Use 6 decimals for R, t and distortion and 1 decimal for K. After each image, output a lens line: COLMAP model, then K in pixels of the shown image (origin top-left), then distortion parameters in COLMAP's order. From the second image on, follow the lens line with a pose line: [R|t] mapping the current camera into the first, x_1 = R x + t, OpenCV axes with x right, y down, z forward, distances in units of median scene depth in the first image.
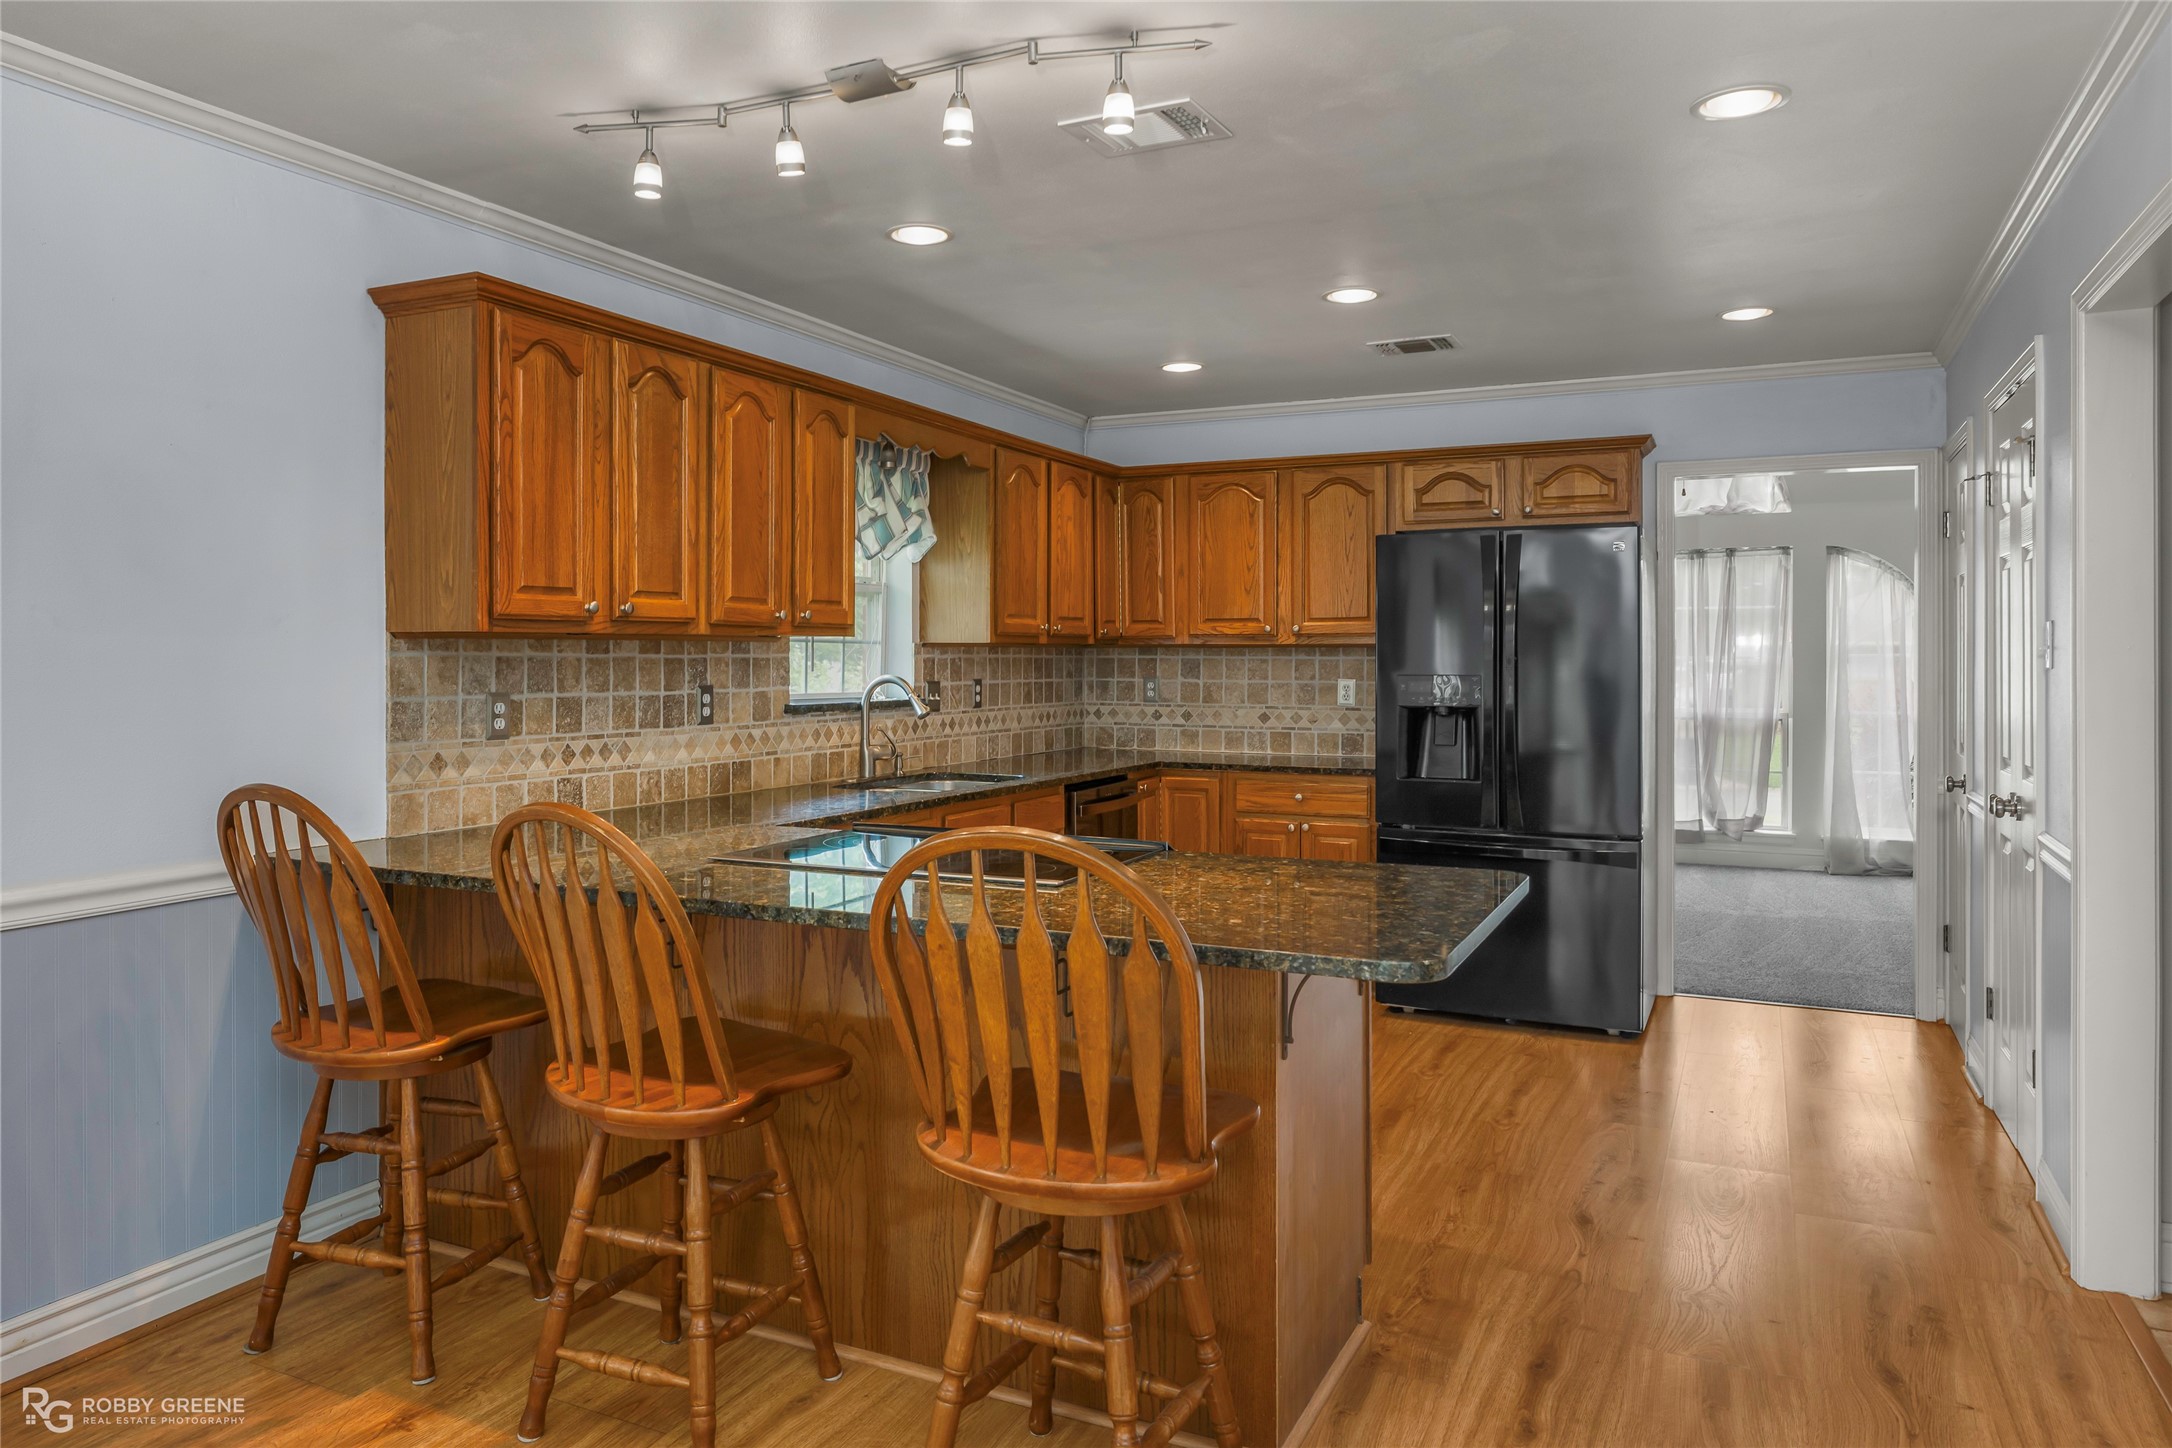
lens RADIAL K [[1513.6, 0, 1019.4], [0, 1513.6, 653.6], [0, 0, 1]] dist [0.029983, -0.000399]
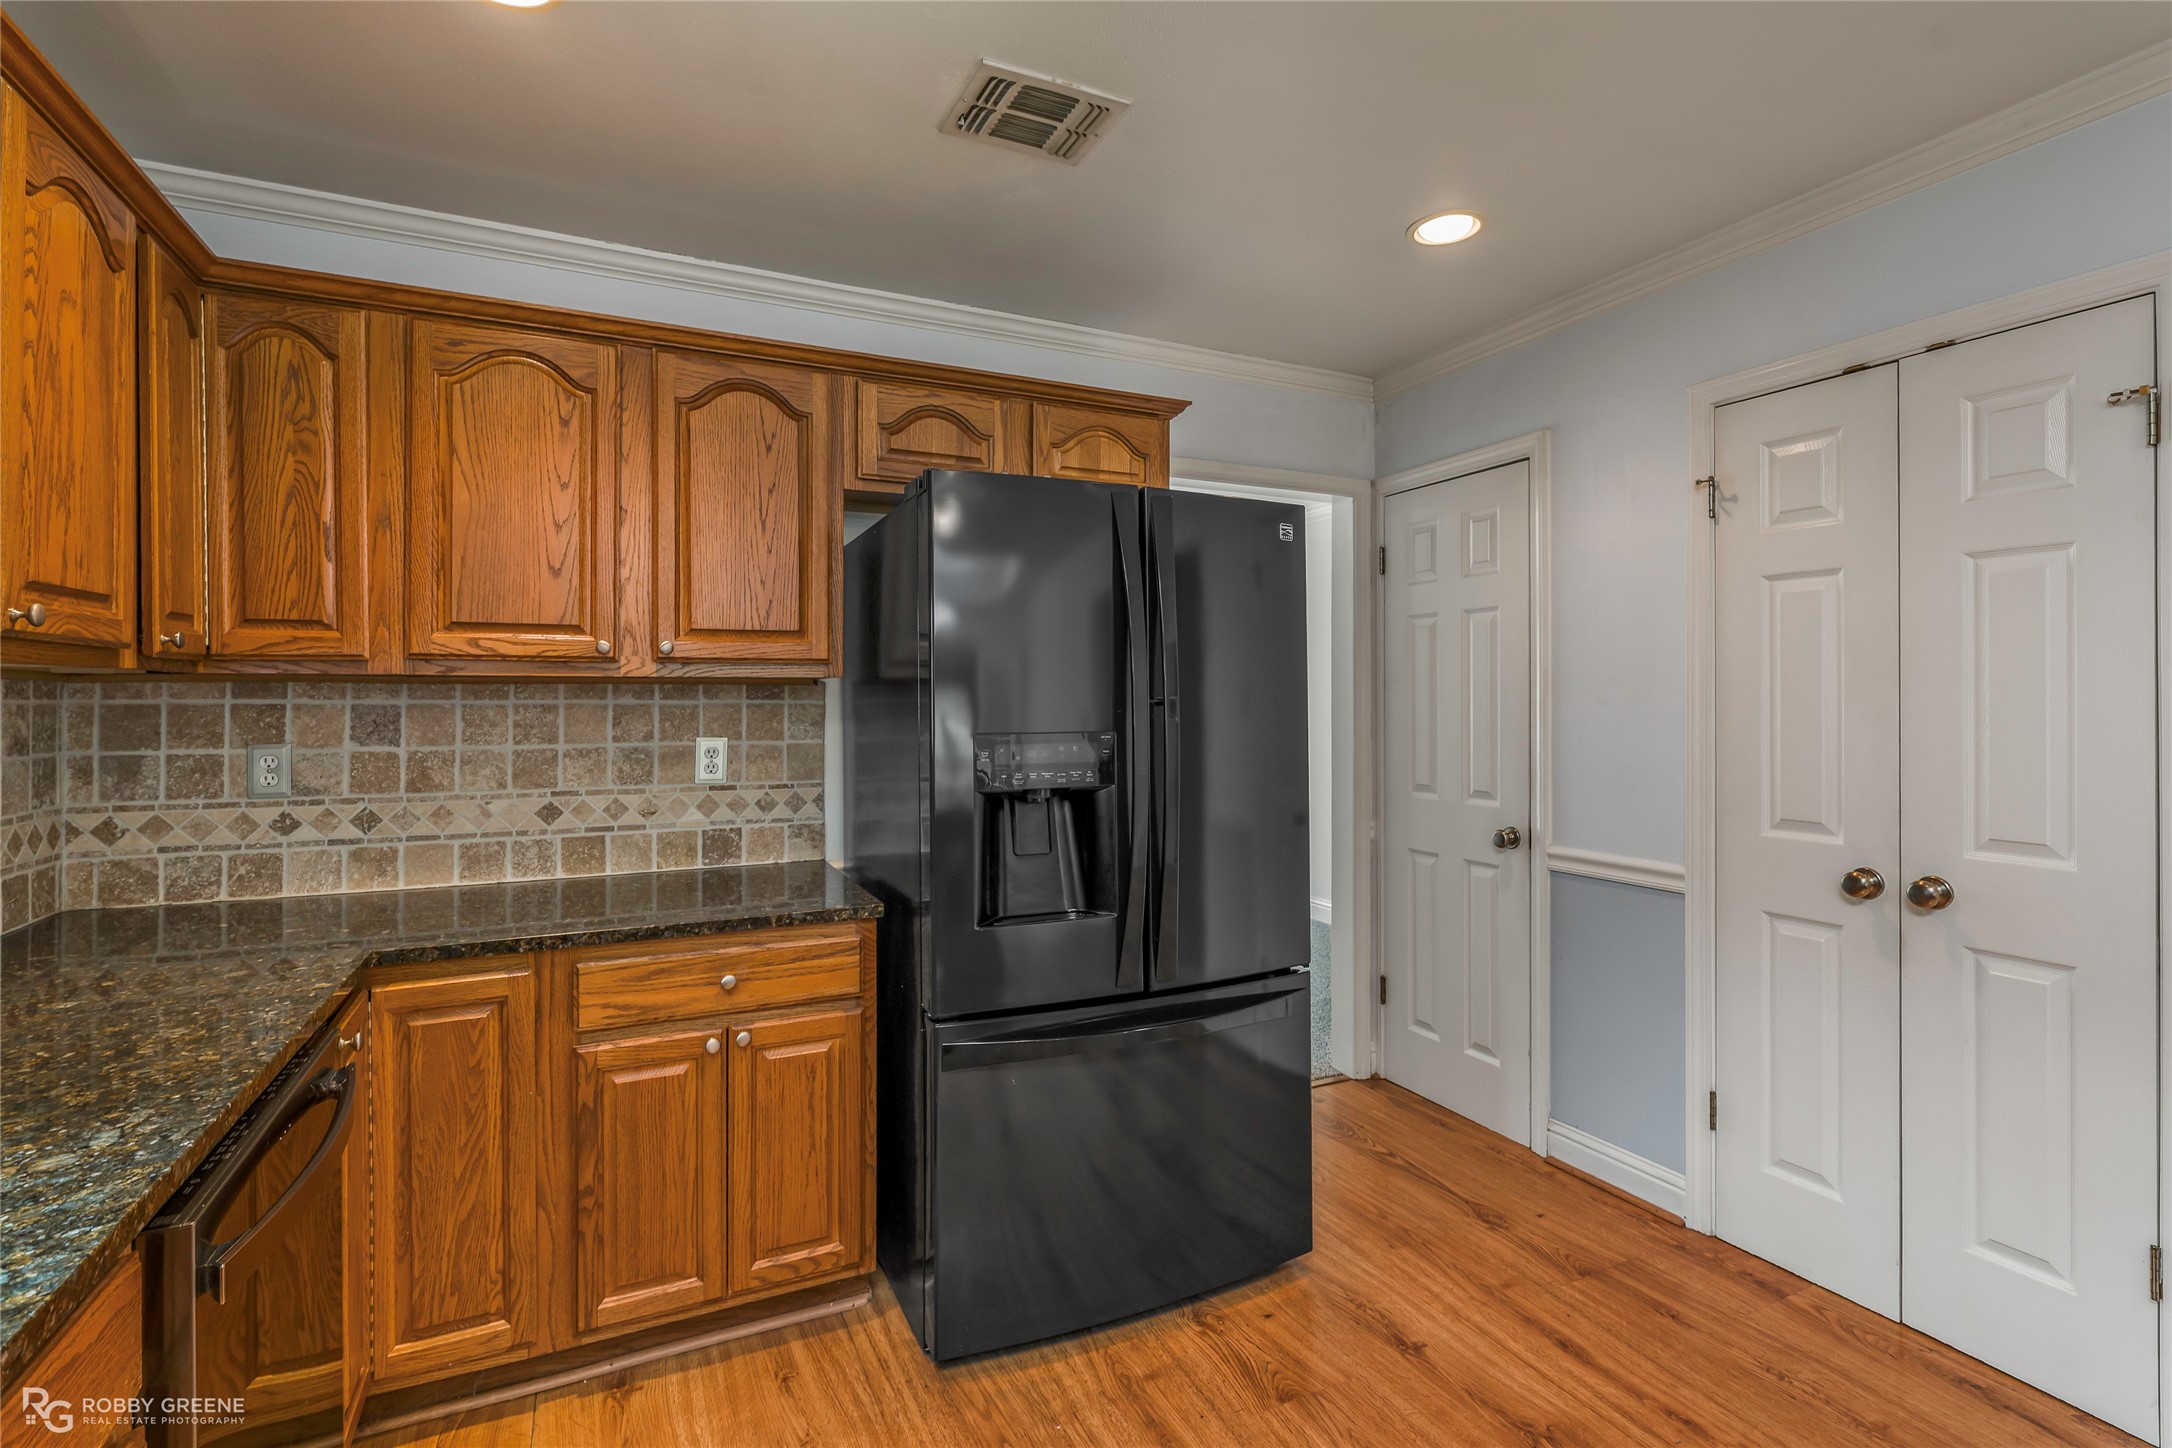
lens RADIAL K [[997.9, 0, 1081.1], [0, 997.9, 695.5], [0, 0, 1]] dist [-0.004857, 0.003173]
pose [[0.610101, -0.000395, 0.792324, -0.005556], [0.000372, 1.000000, 0.000212, 0.000297], [-0.792324, 0.000165, 0.610101, 0.699399]]
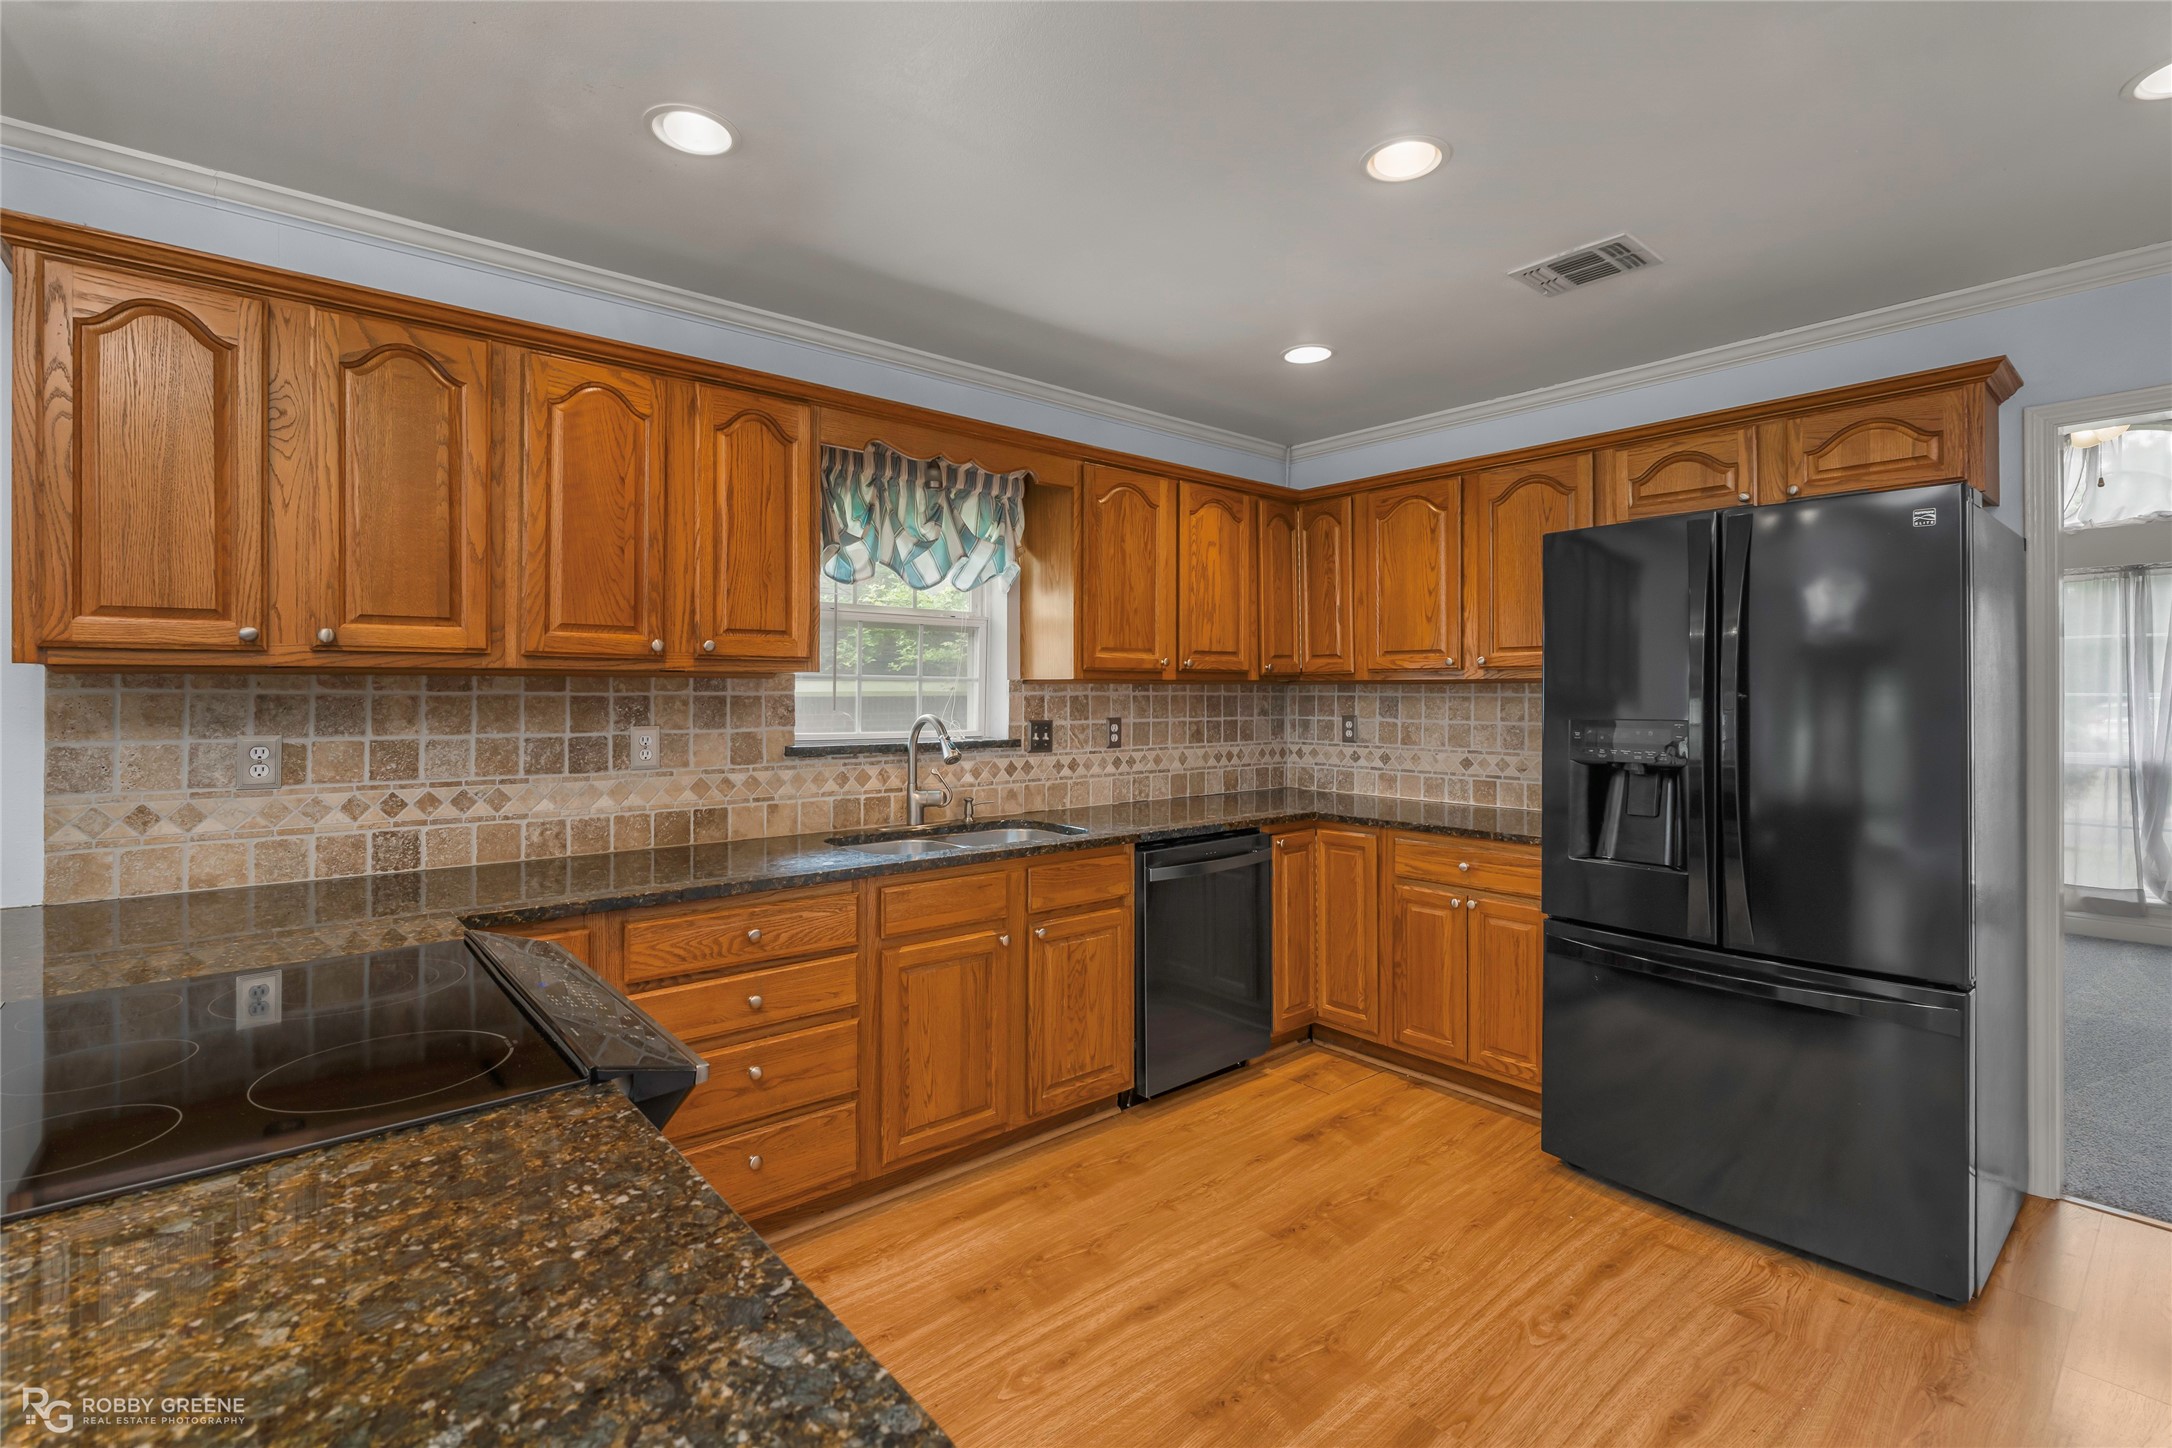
lens RADIAL K [[997.9, 0, 1083.4], [0, 997.9, 687.8], [0, 0, 1]] dist [-0.004857, 0.003173]
pose [[0.918485, -0.002876, -0.395446, 0.206644], [0.001349, 0.999991, -0.004140, 0.000646], [0.395454, 0.003269, 0.918480, 0.422525]]
